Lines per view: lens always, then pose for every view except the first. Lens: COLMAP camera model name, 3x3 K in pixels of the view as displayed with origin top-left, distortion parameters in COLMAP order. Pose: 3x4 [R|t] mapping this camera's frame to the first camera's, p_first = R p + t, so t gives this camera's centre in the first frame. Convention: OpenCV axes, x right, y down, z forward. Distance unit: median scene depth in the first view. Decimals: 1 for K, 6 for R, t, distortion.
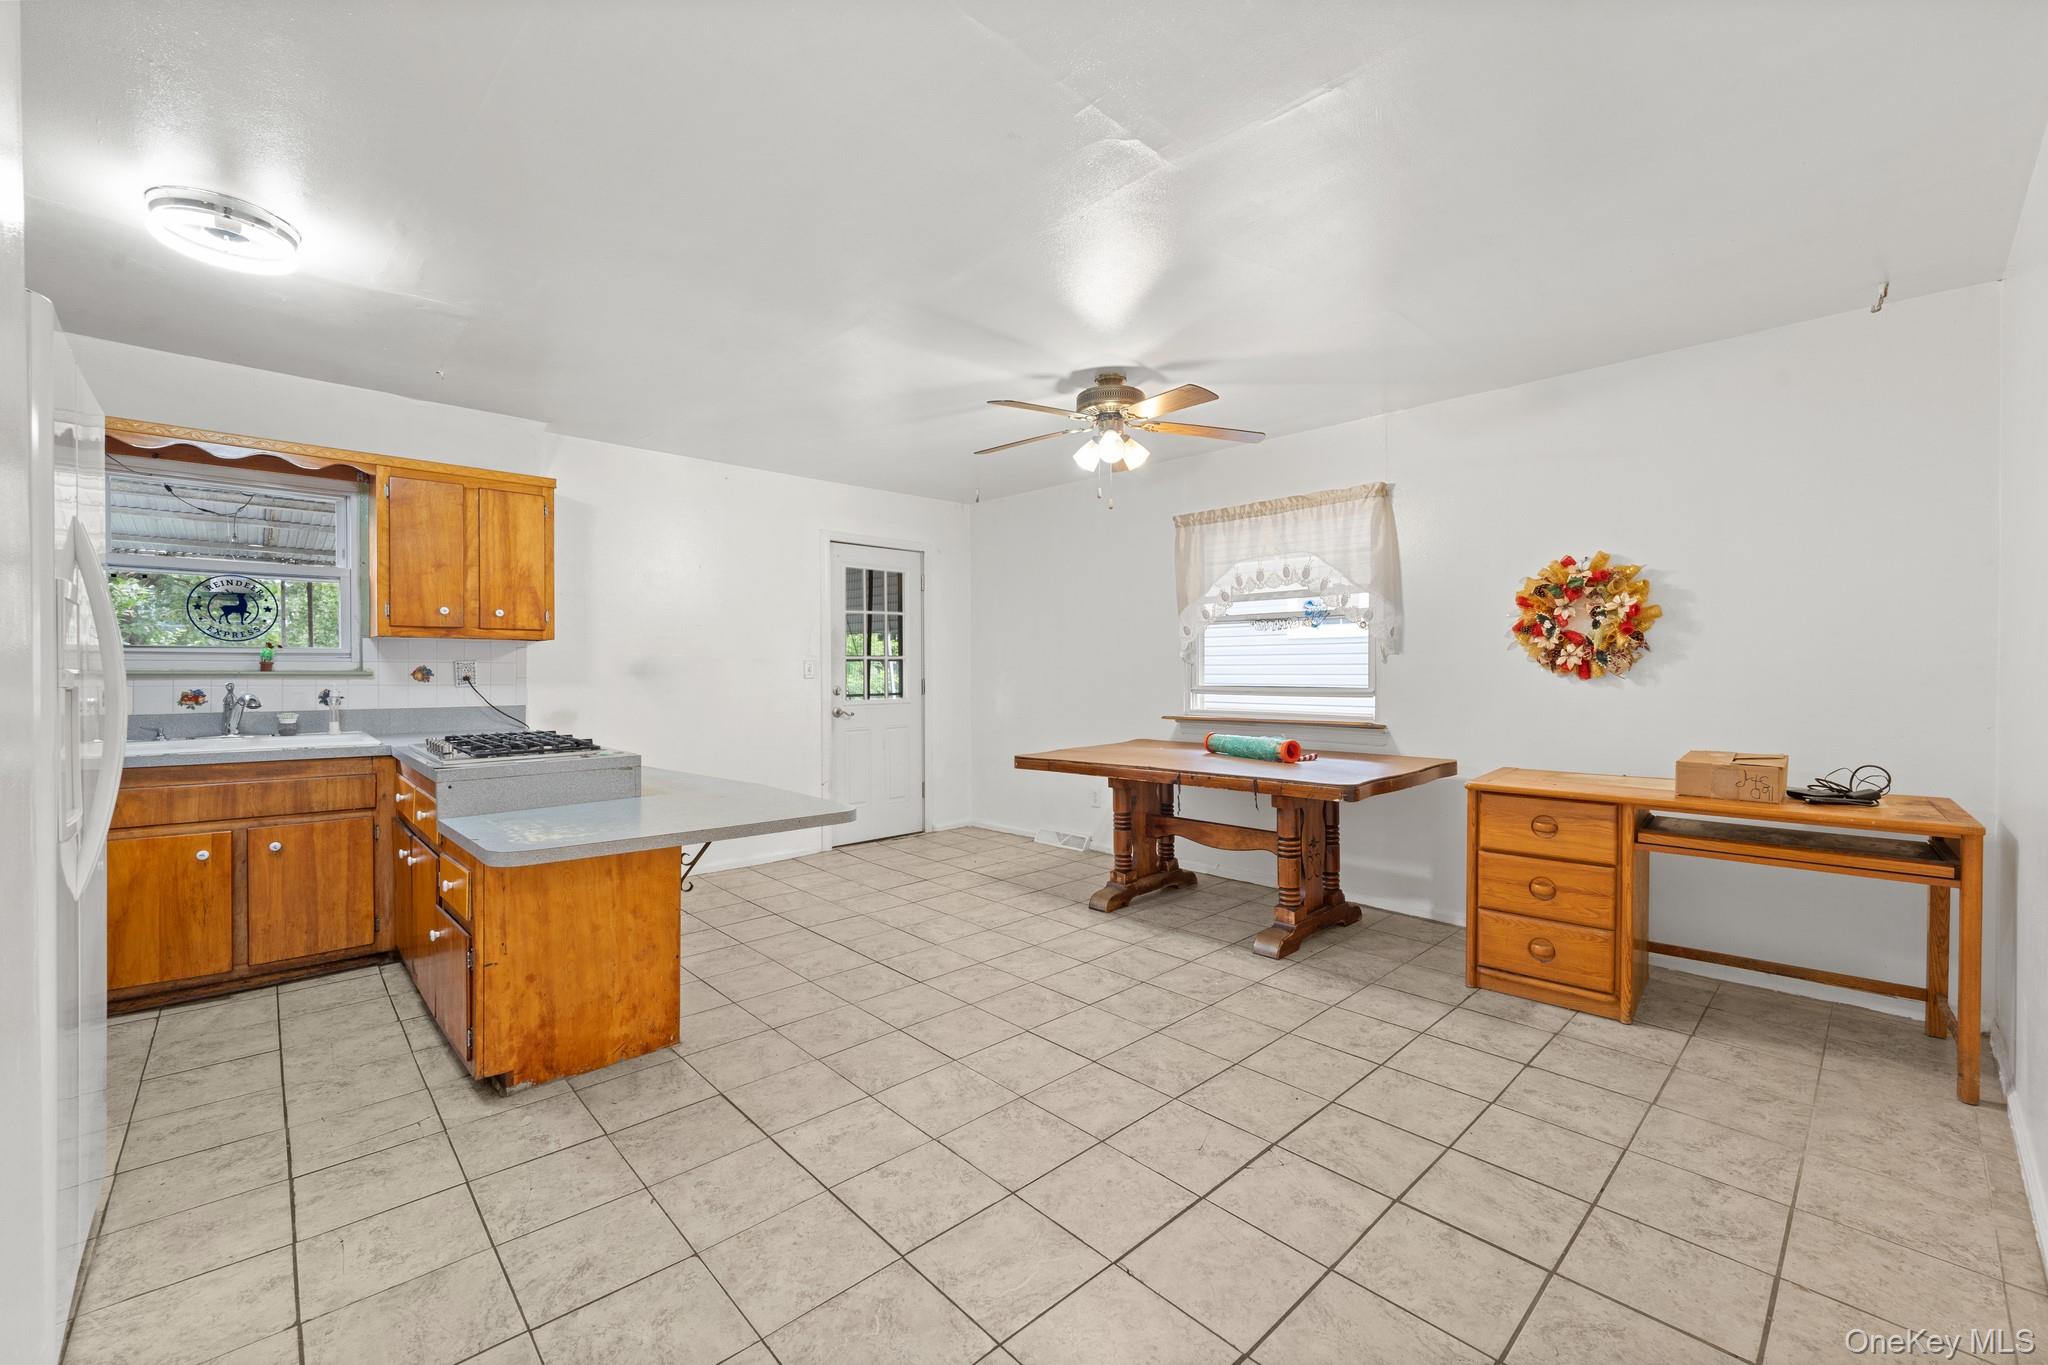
lens RADIAL K [[840.0, 0, 1024.3], [0, 840.0, 679.2], [0, 0, 1]] dist [-0.000388, -0.000061]
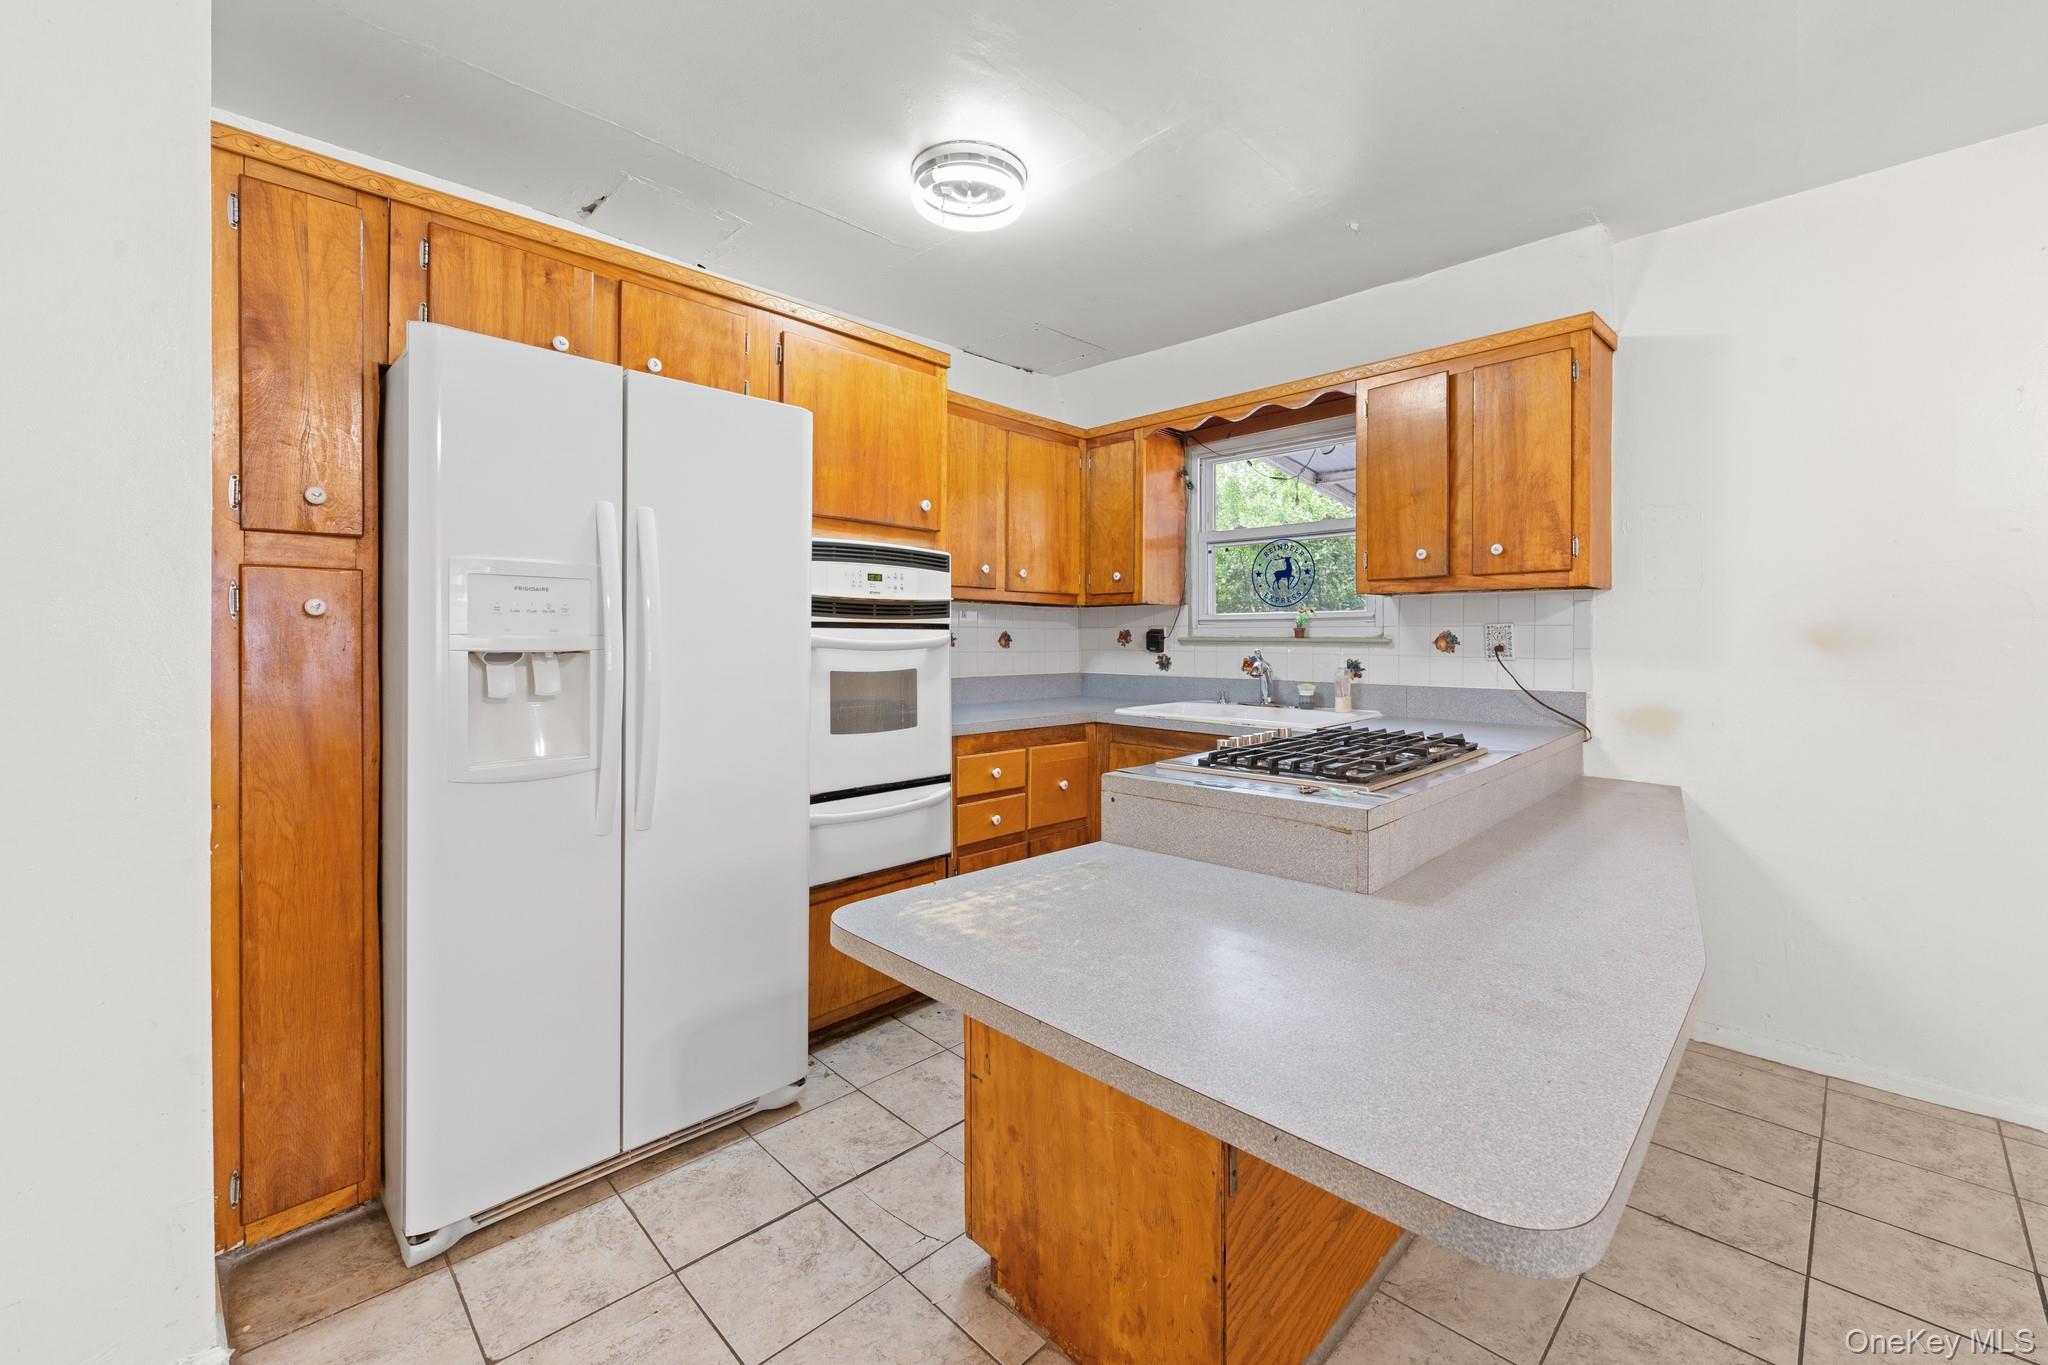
lens RADIAL K [[840.0, 0, 1026.5], [0, 840.0, 636.6], [0, 0, 1]] dist [-0.000388, -0.000061]
pose [[0.028895, -0.000656, -0.999582, 0.021868], [-0.009869, 0.999951, -0.000941, -0.006892], [0.999534, 0.009892, 0.028887, 0.646832]]
